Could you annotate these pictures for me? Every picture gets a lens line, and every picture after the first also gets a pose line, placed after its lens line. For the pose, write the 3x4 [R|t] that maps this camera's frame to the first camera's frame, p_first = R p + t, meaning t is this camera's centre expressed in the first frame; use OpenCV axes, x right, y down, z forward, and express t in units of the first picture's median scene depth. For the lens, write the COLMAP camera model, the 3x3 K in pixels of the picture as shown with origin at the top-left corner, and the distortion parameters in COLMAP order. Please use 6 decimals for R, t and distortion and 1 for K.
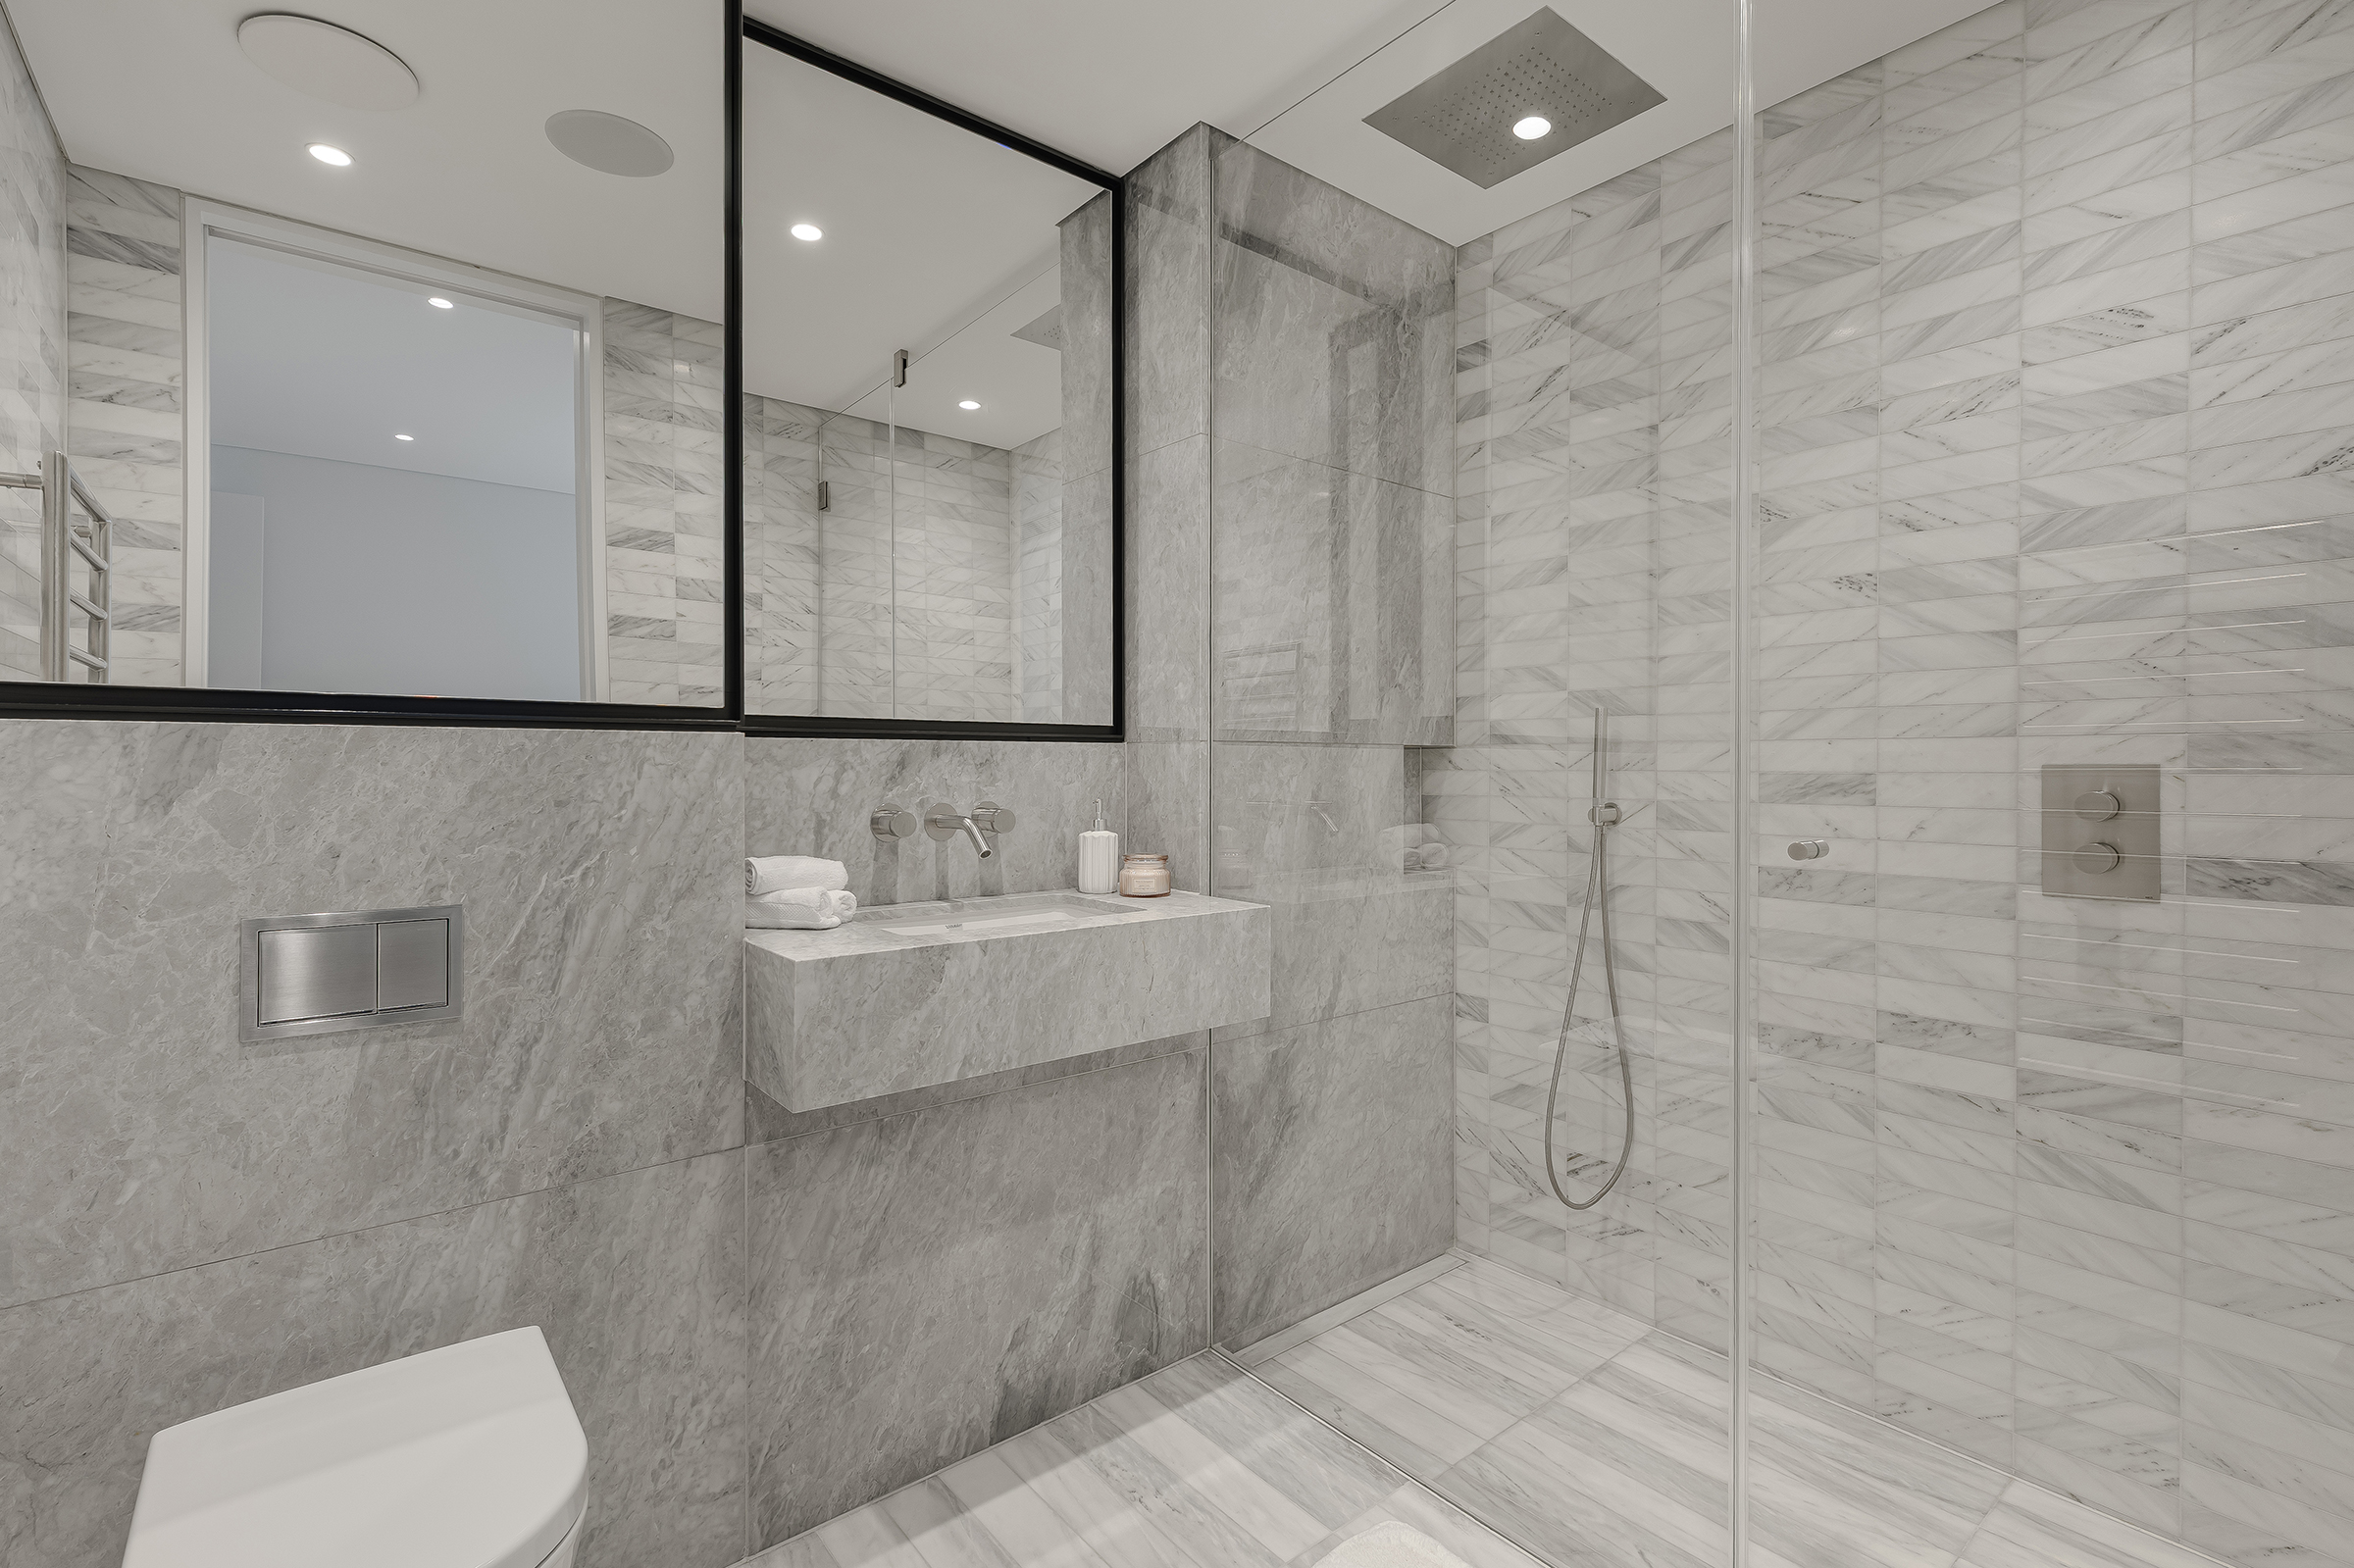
lens RADIAL K [[1103.5, 0, 1177.9], [0, 1103.5, 777.7], [0, 0, 1]] dist [0.005799, -0.001819]
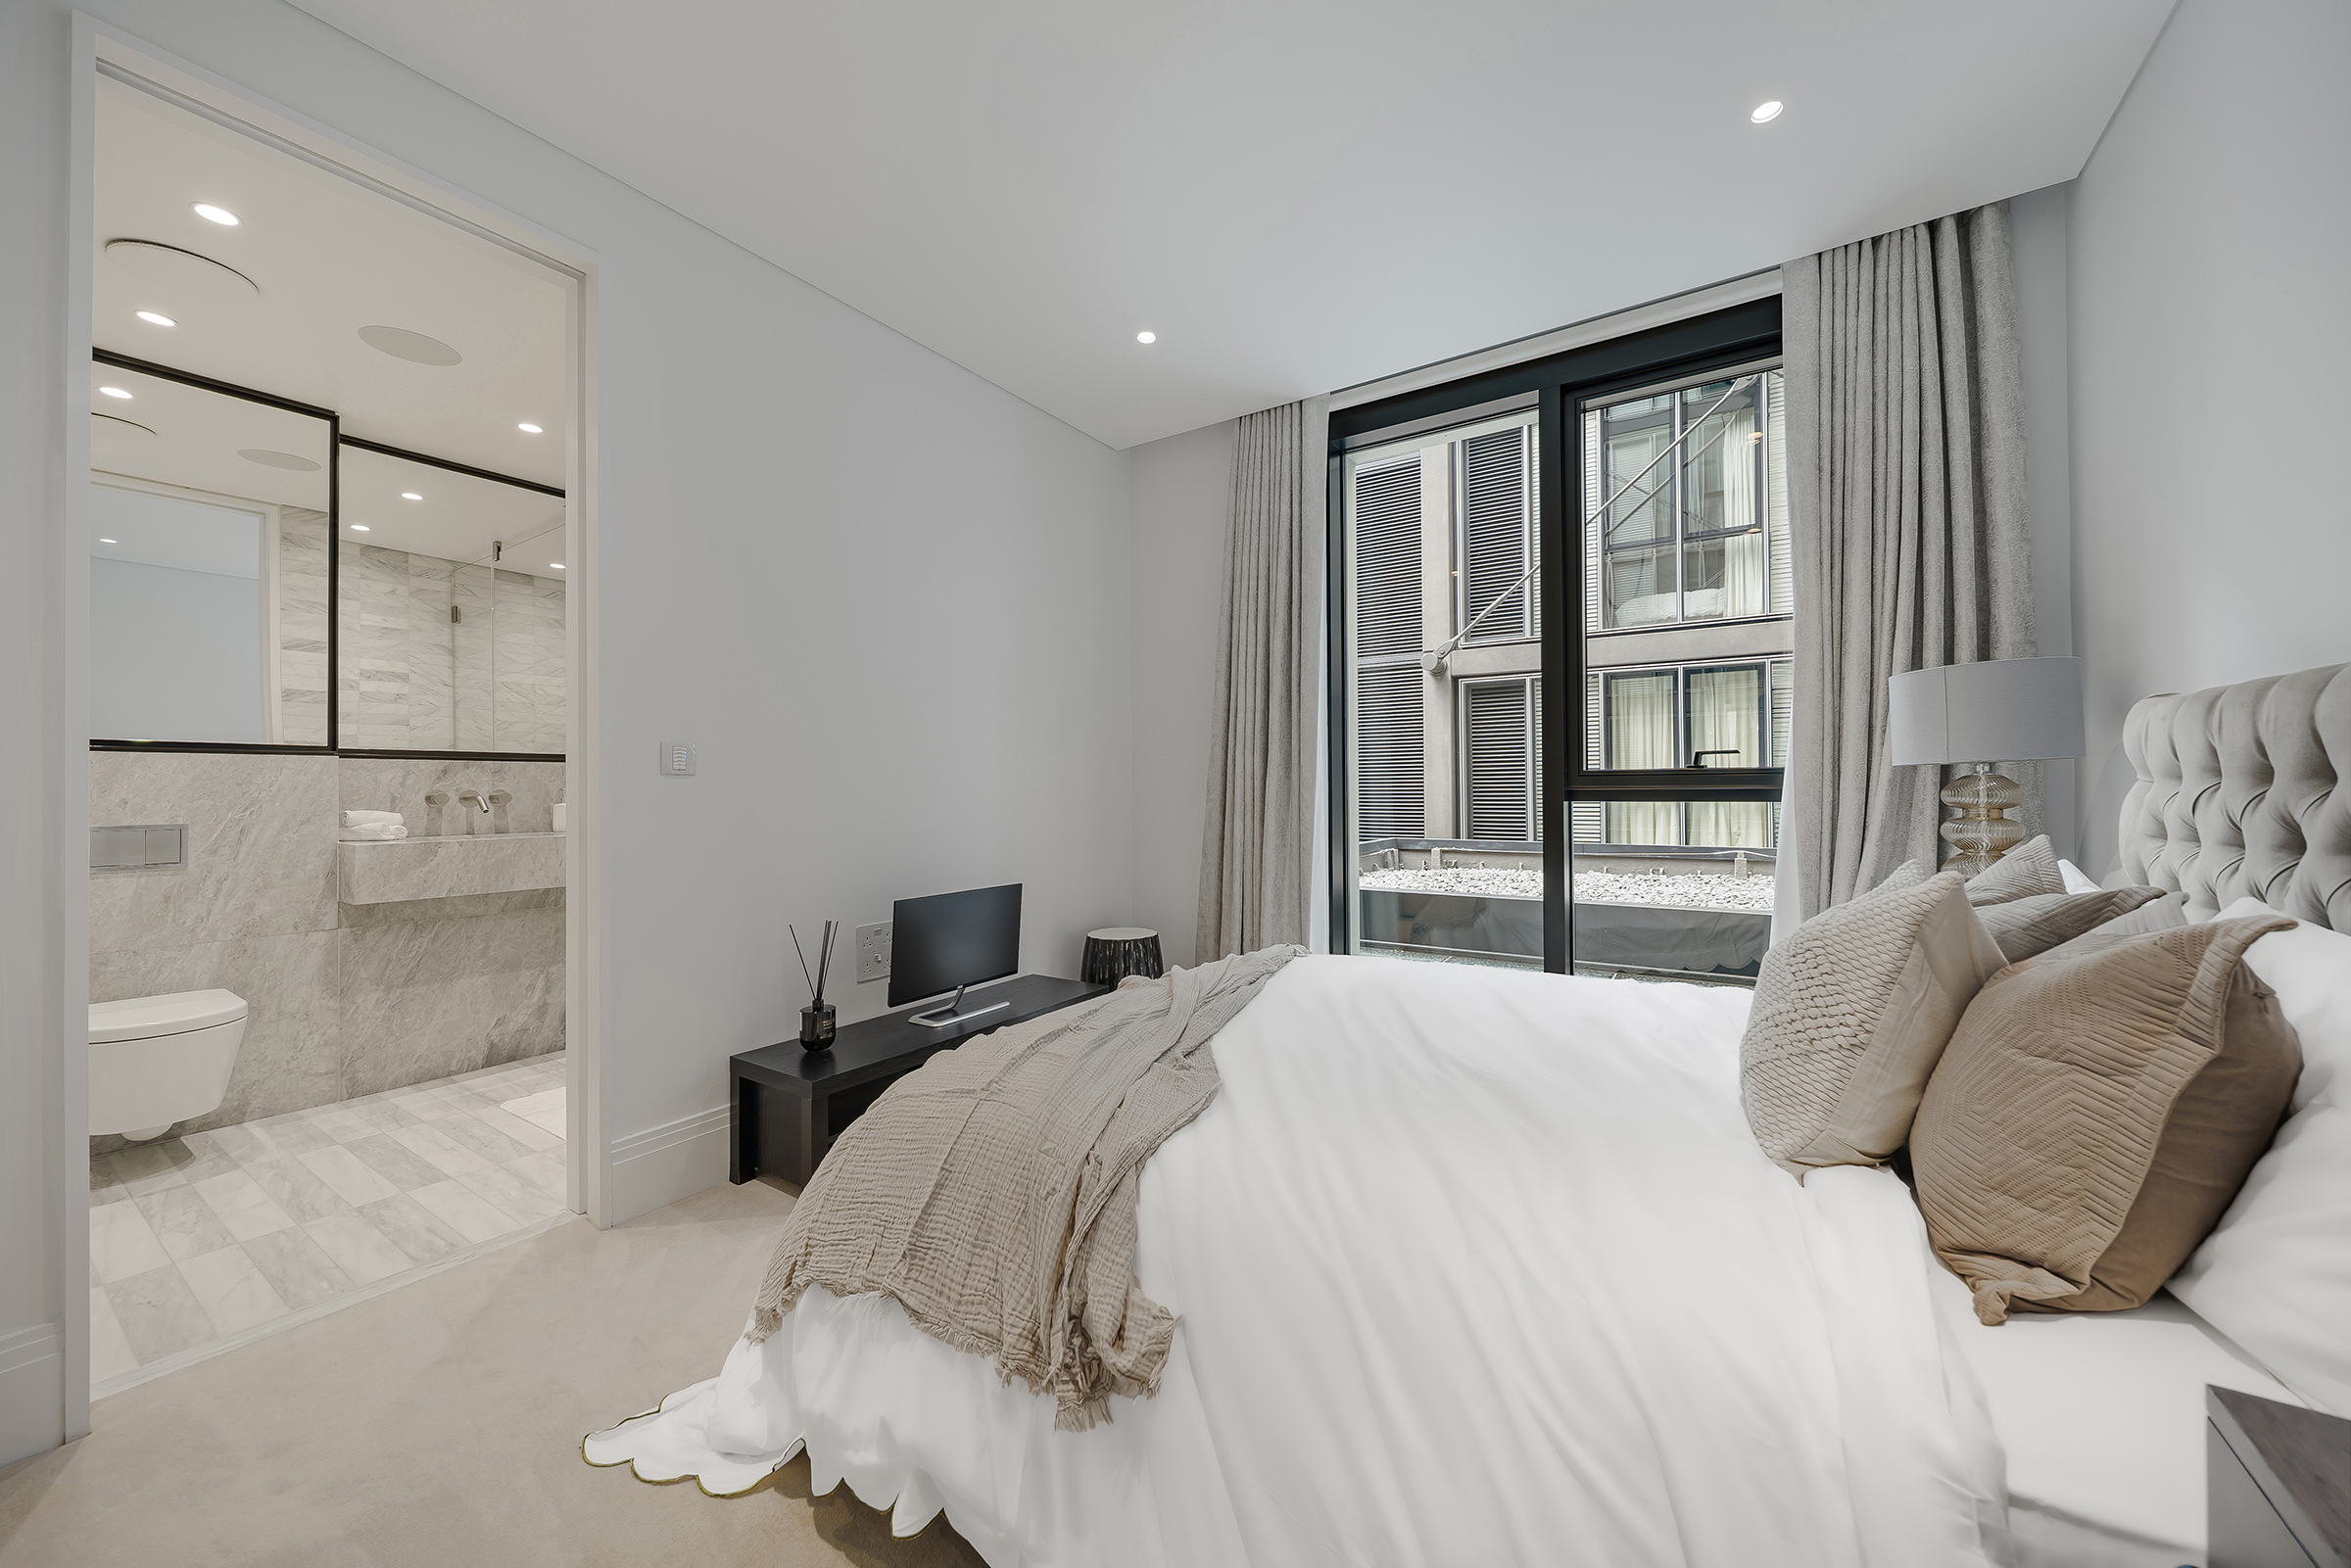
lens RADIAL K [[867.2, 0, 1194.4], [0, 867.2, 780.7], [0, 0, 1]] dist [-0.000348, -0.000169]
pose [[0.951393, -0.007550, 0.307886, 0.781396], [0.013649, 0.999751, -0.017660, 0.069777], [-0.307676, 0.021004, 0.951259, -1.336014]]
